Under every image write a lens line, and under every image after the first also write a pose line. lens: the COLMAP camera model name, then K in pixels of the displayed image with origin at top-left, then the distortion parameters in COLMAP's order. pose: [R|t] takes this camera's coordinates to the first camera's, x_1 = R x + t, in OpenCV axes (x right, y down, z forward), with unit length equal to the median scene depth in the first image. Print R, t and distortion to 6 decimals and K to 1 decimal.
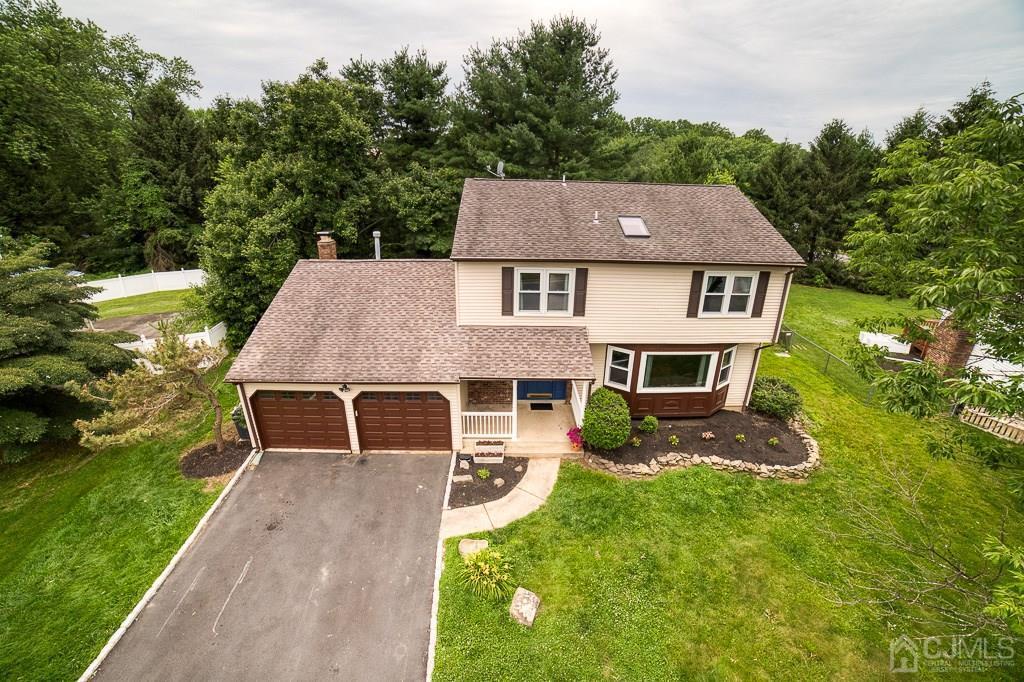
lens RADIAL K [[478.3, 0, 511.7], [0, 478.3, 331.8], [0, 0, 1]] dist [-0.133114, 0.060170]
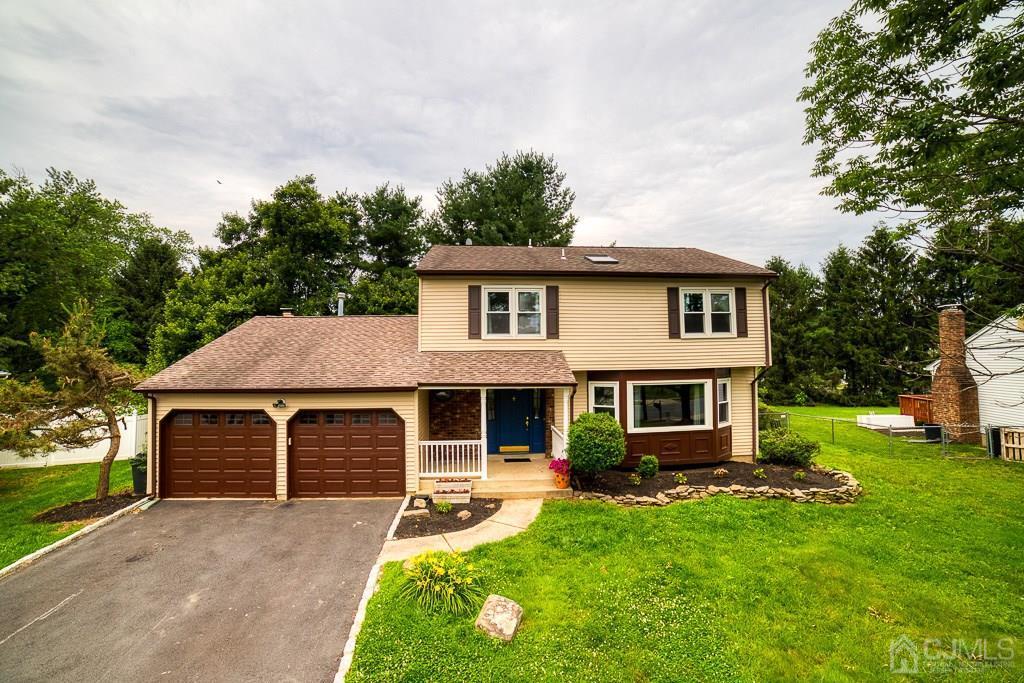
lens RADIAL K [[478.3, 0, 511.7], [0, 478.3, 332.3], [0, 0, 1]] dist [-0.133114, 0.060170]
pose [[0.998365, -0.015246, 0.055095, 0.011577], [0.038238, 0.894527, -0.445376, 0.366475], [-0.042494, 0.446754, 0.893647, 0.180897]]
